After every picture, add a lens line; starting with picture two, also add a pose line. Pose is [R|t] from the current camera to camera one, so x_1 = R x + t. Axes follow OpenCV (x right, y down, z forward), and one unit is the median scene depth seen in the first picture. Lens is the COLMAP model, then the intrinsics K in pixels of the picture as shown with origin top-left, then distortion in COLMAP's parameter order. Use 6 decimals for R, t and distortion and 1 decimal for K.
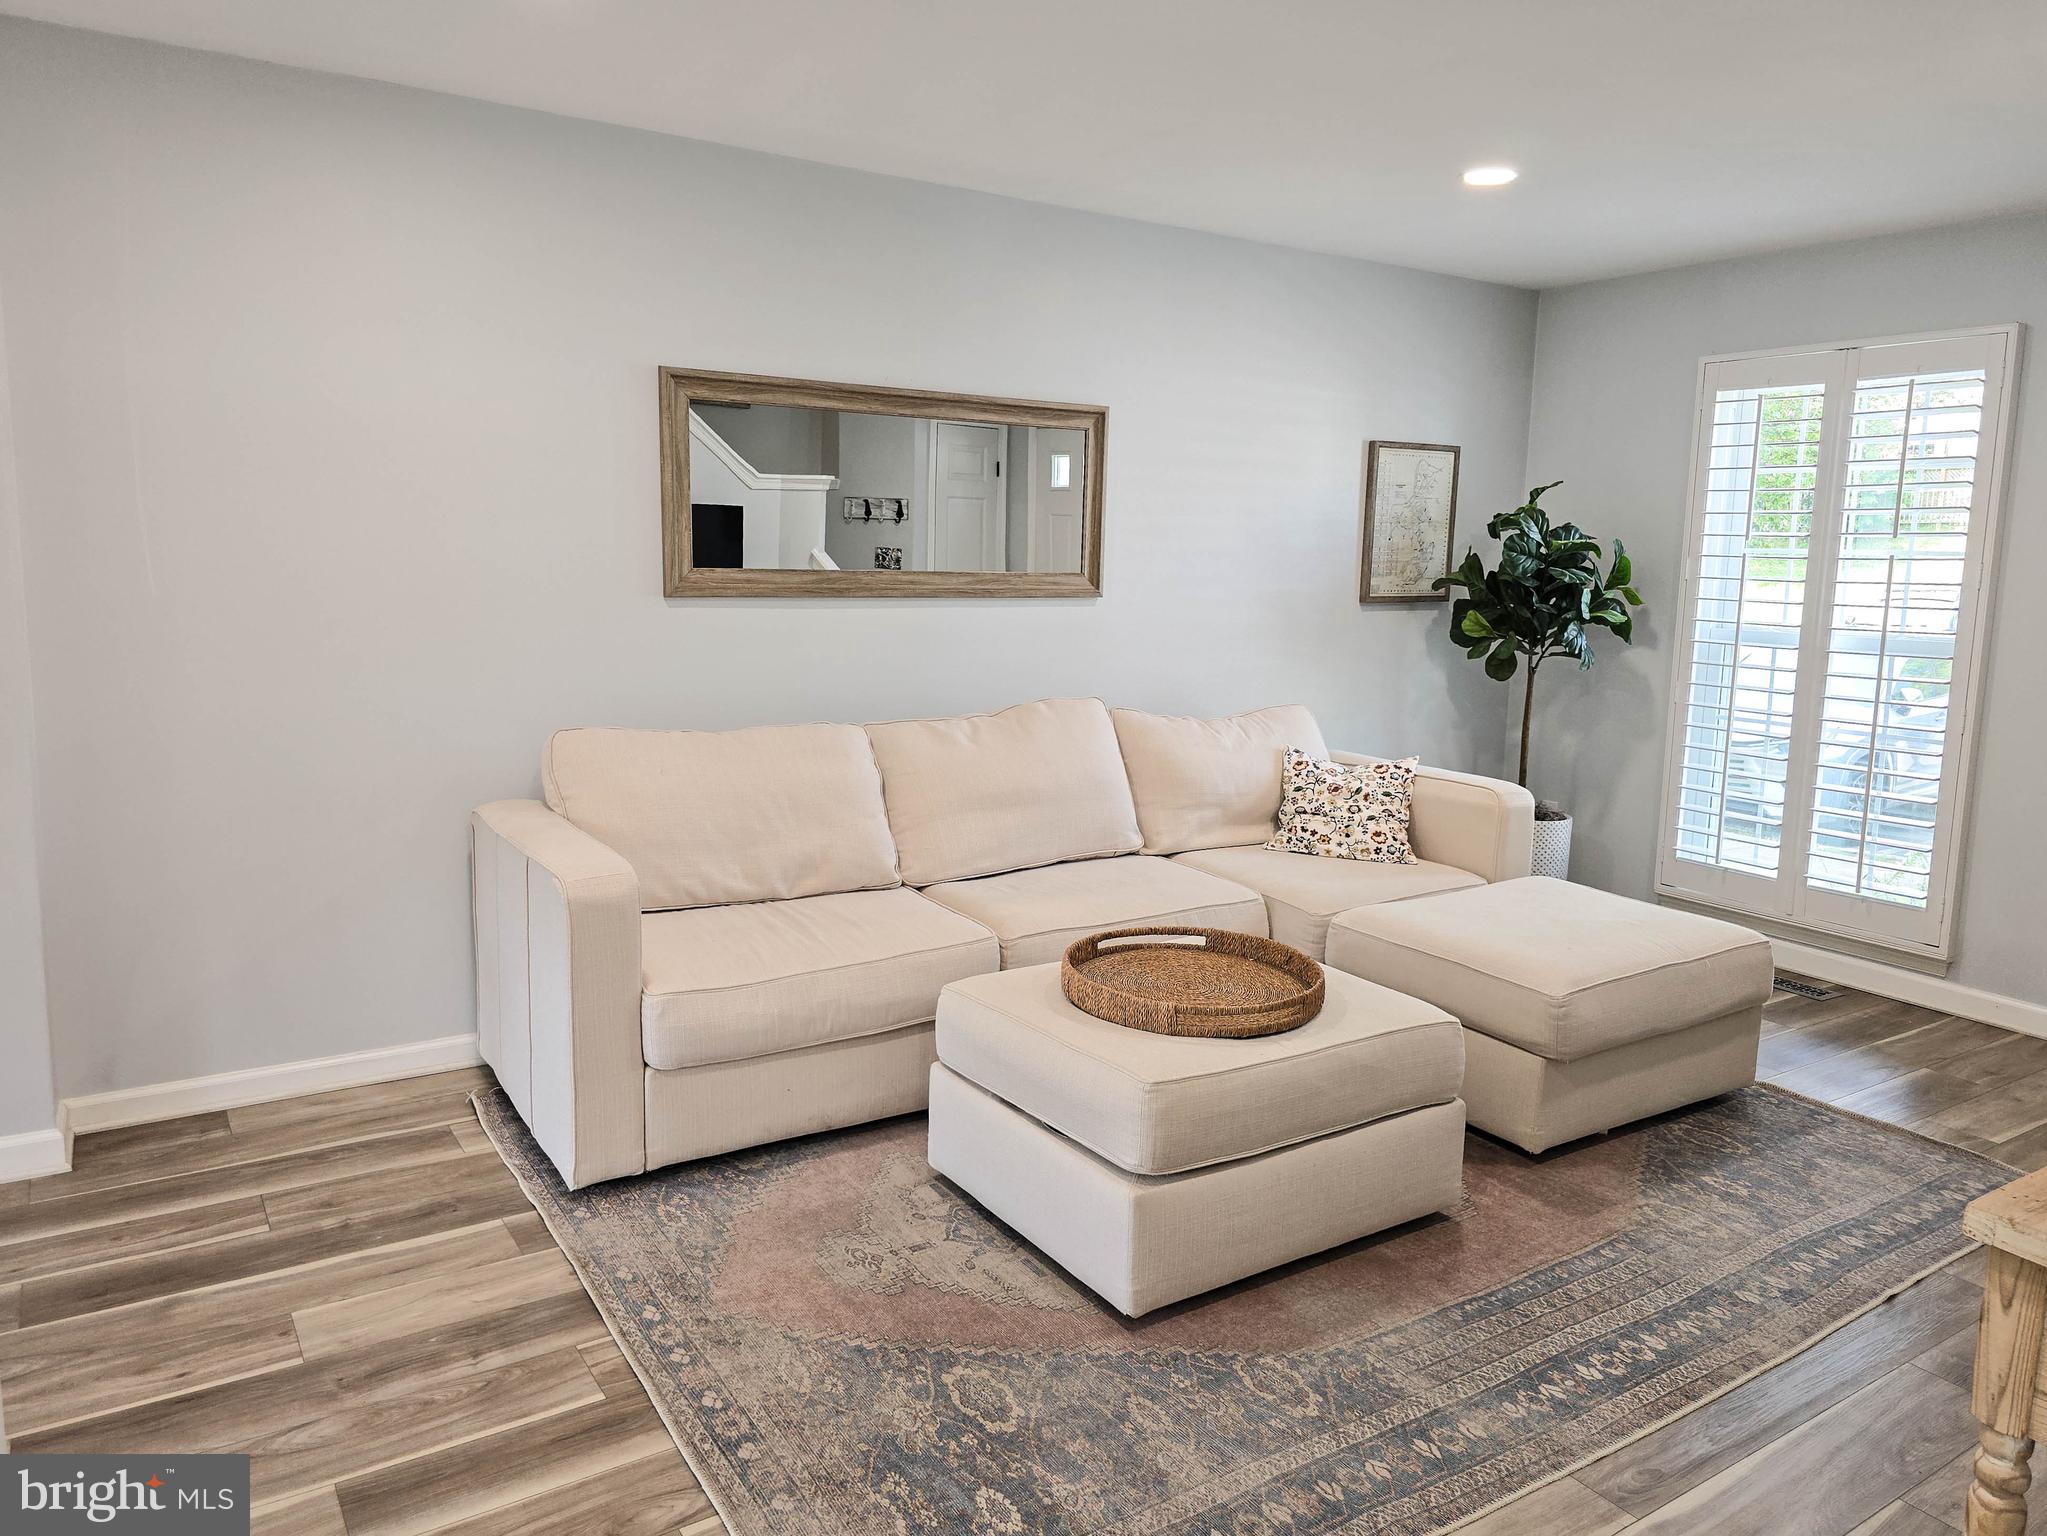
lens RADIAL K [[1394.3, 0, 1011.3], [0, 1394.3, 767.2], [0, 0, 1]] dist [0.039209, -0.013488]
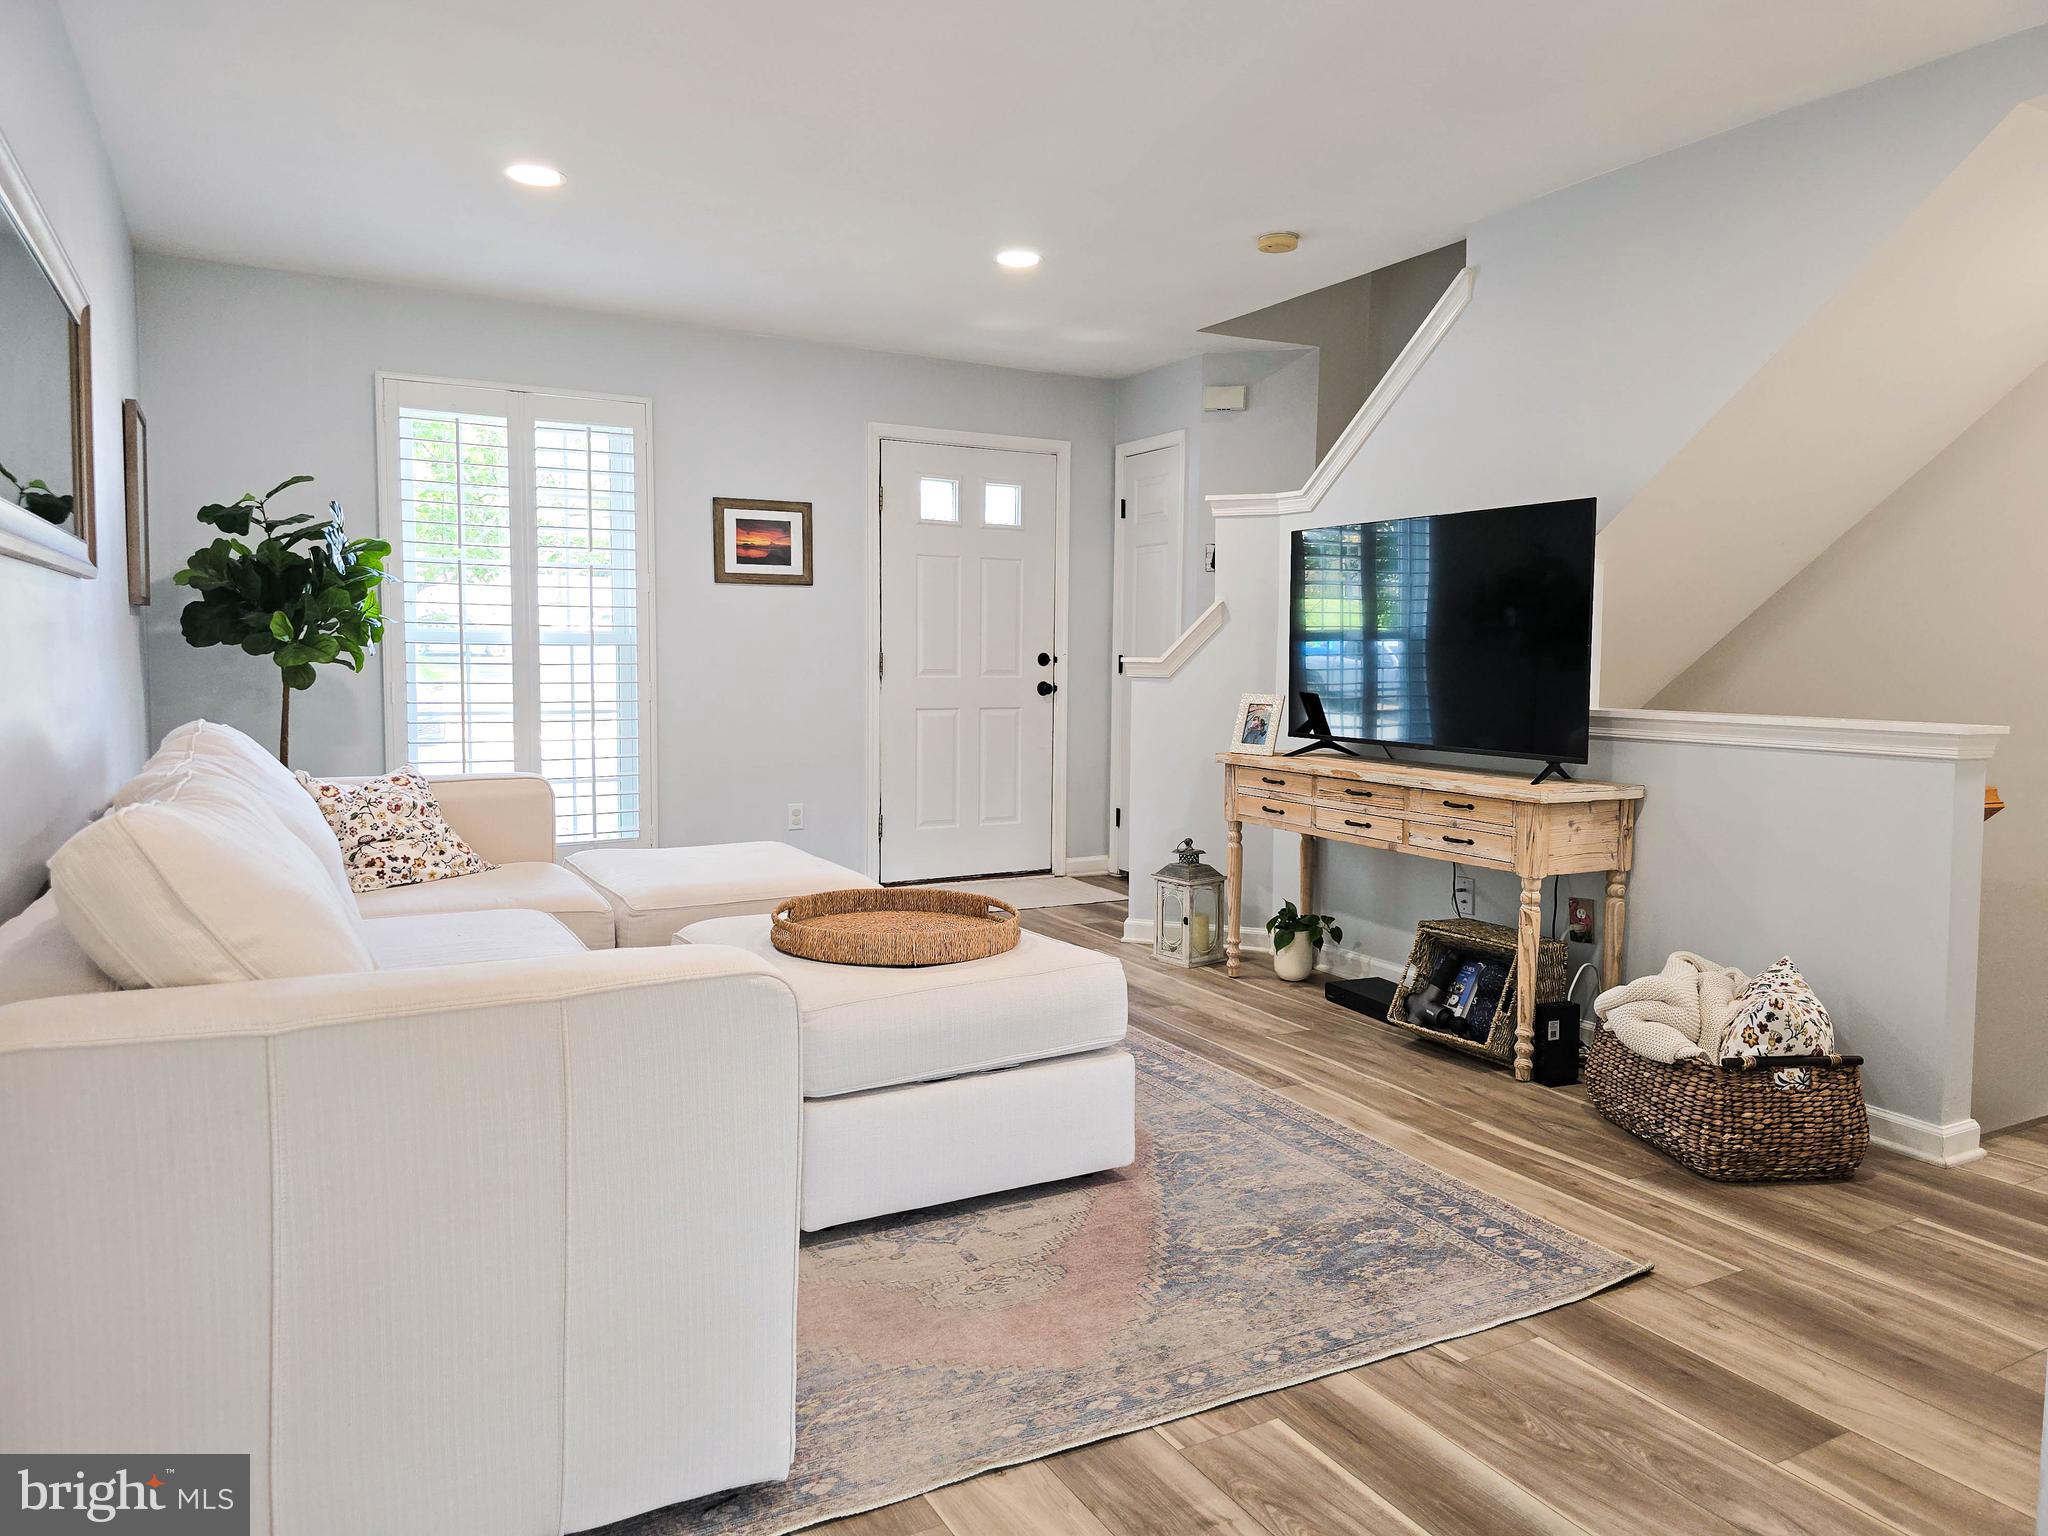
lens RADIAL K [[1394.9, 0, 1018.6], [0, 1394.9, 747.7], [0, 0, 1]] dist [0.039209, -0.013488]
pose [[0.078074, -0.093187, 0.992583, -1.063407], [0.151333, 0.985192, 0.080589, -0.058076], [-0.985395, 0.143919, 0.091020, 0.952138]]
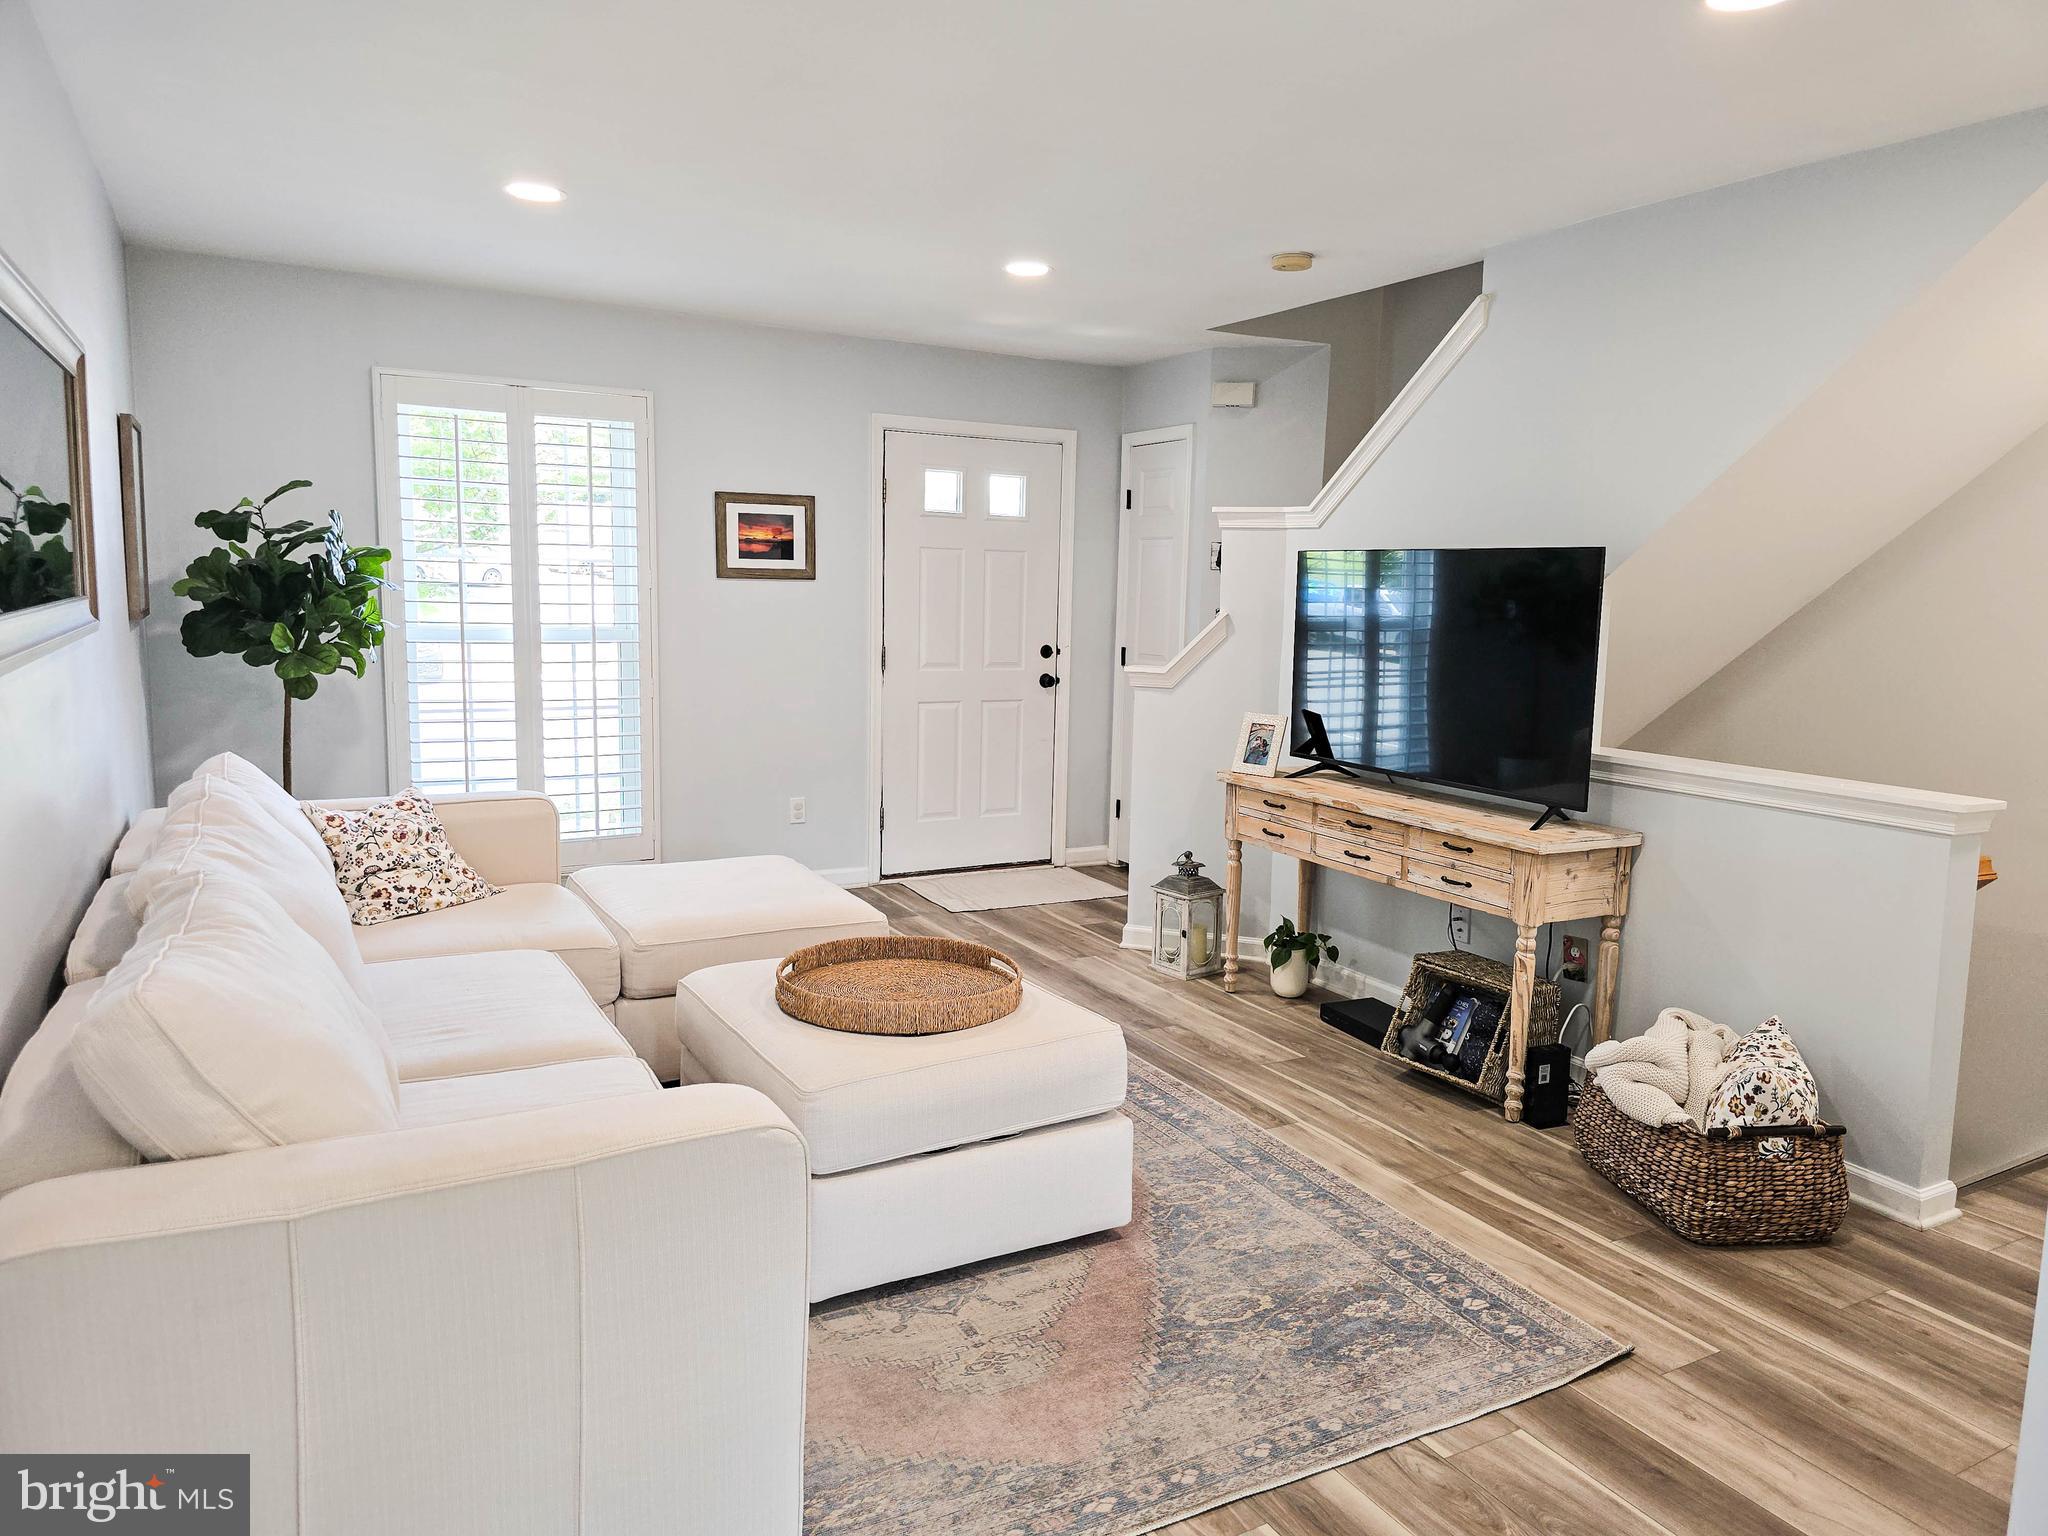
lens RADIAL K [[1394.9, 0, 1022.9], [0, 1394.9, 760.4], [0, 0, 1]] dist [0.039209, -0.013488]
pose [[0.075821, -0.151947, 0.985476, -1.054197], [0.138712, 0.980319, 0.140480, -0.177069], [-0.987426, 0.126046, 0.095405, 0.940374]]
